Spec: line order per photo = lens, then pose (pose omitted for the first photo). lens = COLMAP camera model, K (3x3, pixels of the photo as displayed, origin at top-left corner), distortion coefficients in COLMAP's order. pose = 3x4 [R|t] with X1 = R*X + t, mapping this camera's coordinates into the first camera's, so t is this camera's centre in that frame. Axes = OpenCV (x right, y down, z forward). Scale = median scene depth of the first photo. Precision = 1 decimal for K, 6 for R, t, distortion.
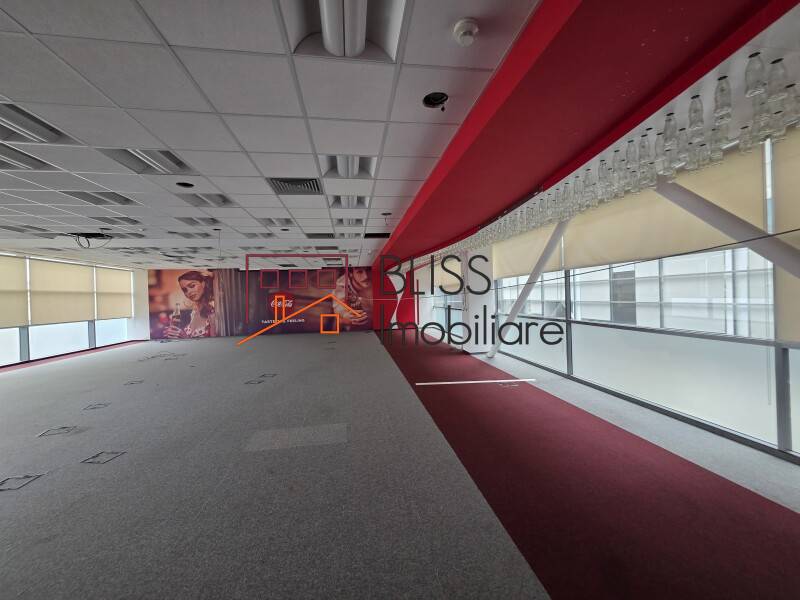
lens RADIAL K [[319.8, 0, 399.5], [0, 319.8, 298.0], [0, 0, 1]] dist [0.004380, -0.000206]
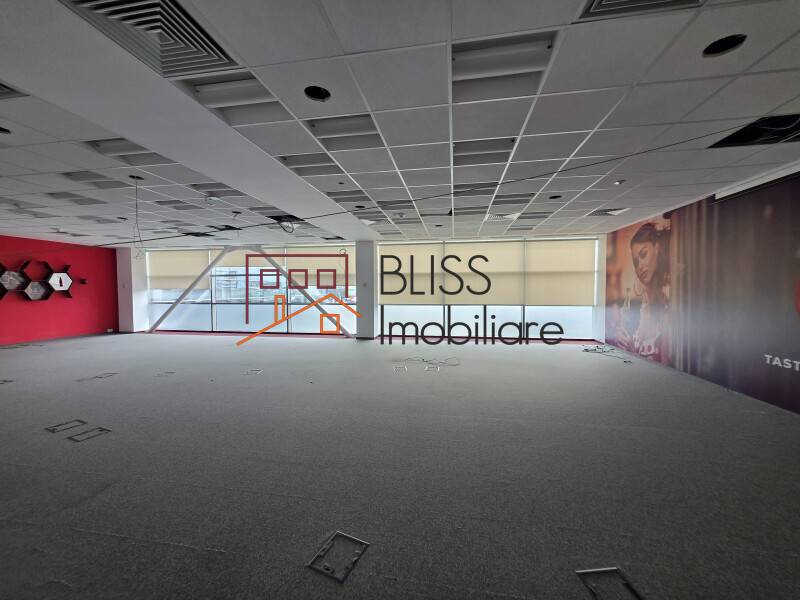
lens RADIAL K [[319.8, 0, 400.9], [0, 319.8, 300.1], [0, 0, 1]] dist [0.004380, -0.000206]
pose [[-0.288905, 0.069749, -0.954814, -0.106925], [0.008783, 0.997494, 0.070209, -0.008928], [0.957317, 0.011898, -0.288794, 1.641178]]
